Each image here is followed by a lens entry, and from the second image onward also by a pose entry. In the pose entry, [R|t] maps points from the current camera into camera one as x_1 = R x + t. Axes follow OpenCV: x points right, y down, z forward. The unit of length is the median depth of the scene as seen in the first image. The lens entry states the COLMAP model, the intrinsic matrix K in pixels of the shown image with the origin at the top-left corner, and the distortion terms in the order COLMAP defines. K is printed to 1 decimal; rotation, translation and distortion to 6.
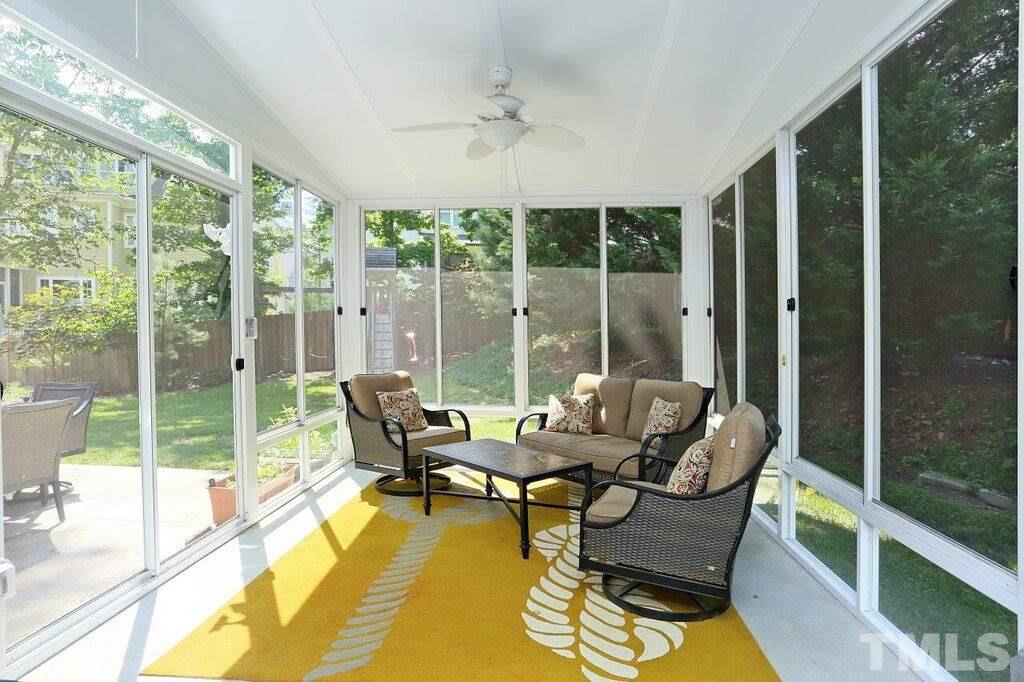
lens RADIAL K [[566.4, 0, 510.2], [0, 566.4, 329.9], [0, 0, 1]] dist [-0.023300, 0.000987]
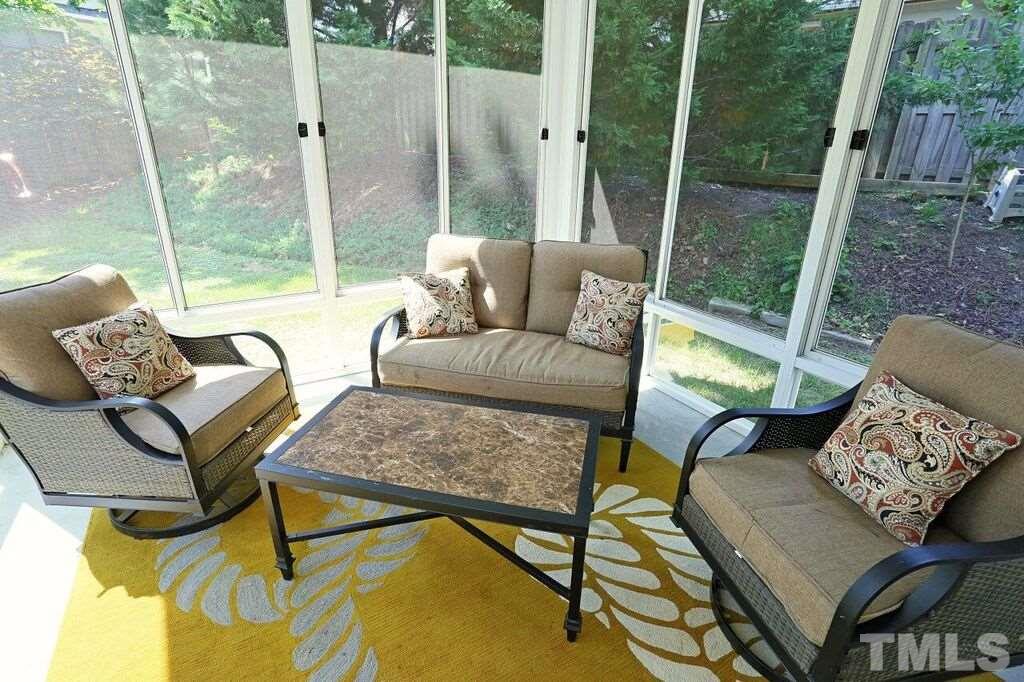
lens RADIAL K [[525.6, 0, 512.0], [0, 525.6, 341.0], [0, 0, 1]] dist [-0.038810, 0.000290]
pose [[0.827061, -0.186420, 0.530300, -0.150069], [-0.012558, 0.937042, 0.348990, -0.019969], [-0.561972, -0.295296, 0.772650, 0.489540]]
